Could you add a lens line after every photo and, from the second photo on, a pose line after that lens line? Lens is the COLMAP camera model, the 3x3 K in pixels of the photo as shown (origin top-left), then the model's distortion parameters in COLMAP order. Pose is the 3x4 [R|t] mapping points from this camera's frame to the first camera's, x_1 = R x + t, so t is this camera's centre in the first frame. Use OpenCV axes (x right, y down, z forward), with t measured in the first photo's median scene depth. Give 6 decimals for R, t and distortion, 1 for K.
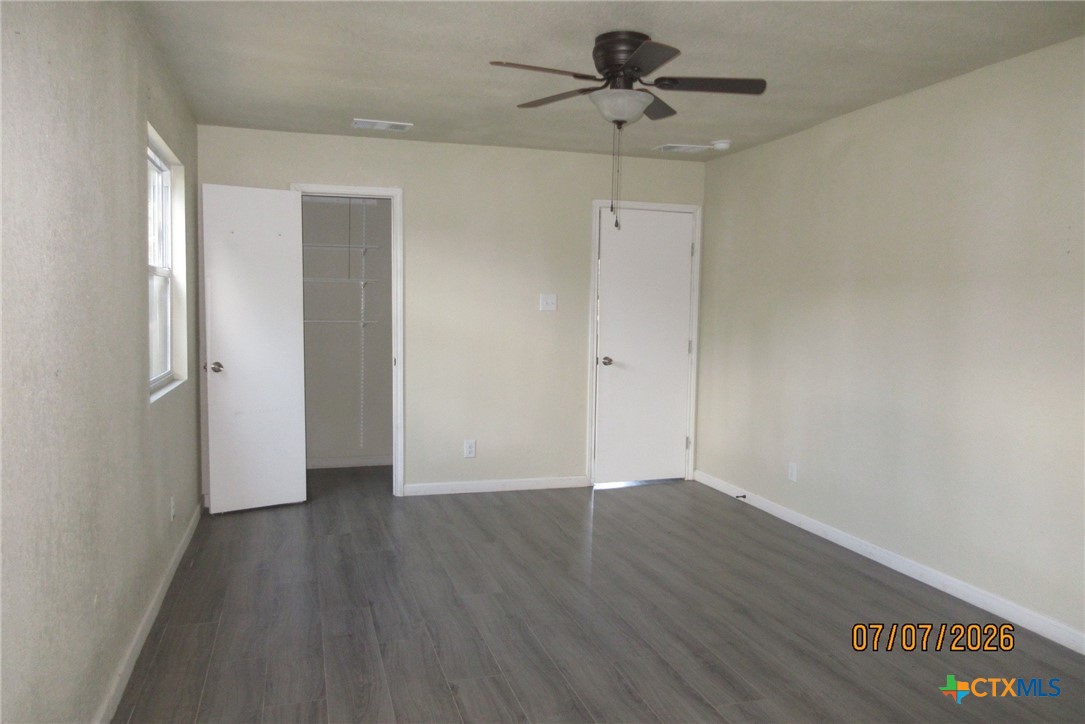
lens RADIAL K [[803.3, 0, 540.4], [0, 803.3, 358.8], [0, 0, 1]] dist [-0.001999, 0.007562]
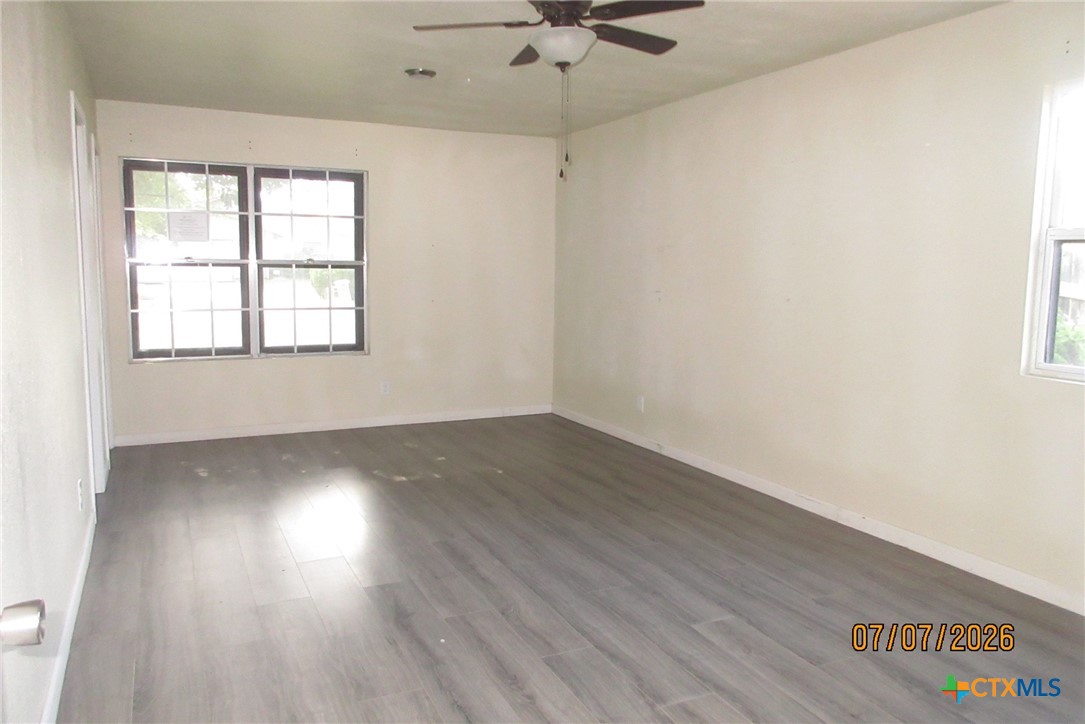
lens RADIAL K [[803.3, 0, 540.4], [0, 803.3, 358.8], [0, 0, 1]] dist [-0.001999, 0.007562]
pose [[-0.989155, -0.007178, -0.146702, 0.238227], [-0.034340, 0.982425, 0.183472, -0.119779], [0.142807, 0.186520, -0.972017, 1.843771]]
